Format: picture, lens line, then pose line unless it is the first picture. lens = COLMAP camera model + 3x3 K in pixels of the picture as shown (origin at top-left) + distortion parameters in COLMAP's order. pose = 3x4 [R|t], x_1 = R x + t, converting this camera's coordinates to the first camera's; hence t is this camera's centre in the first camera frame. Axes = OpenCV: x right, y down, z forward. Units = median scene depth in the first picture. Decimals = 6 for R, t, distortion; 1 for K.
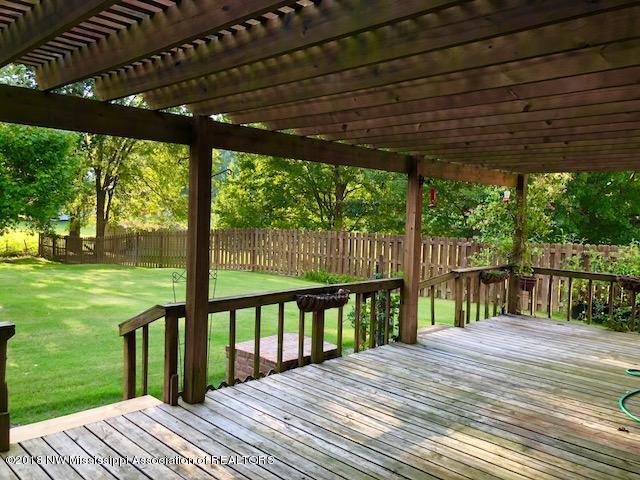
lens RADIAL K [[527.1, 0, 323.9], [0, 527.1, 236.4], [0, 0, 1]] dist [0.056335, -0.087938]
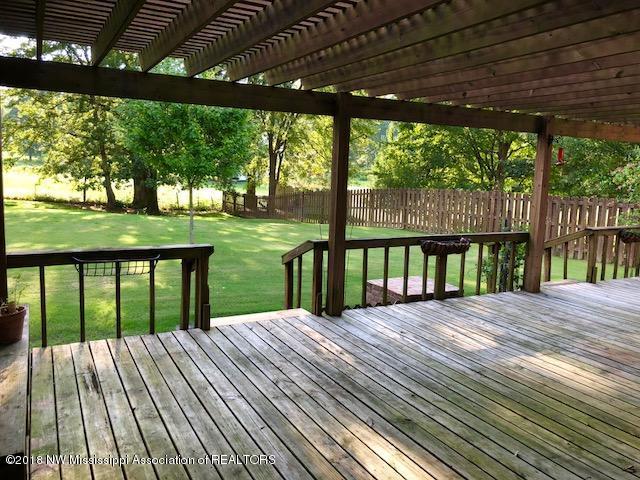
lens RADIAL K [[527.1, 0, 323.9], [0, 527.1, 236.4], [0, 0, 1]] dist [0.056335, -0.087938]
pose [[0.954671, 0.036204, -0.295453, 0.091120], [-0.014672, 0.997093, 0.074772, 0.017270], [0.297302, -0.067047, 0.952427, -0.194518]]
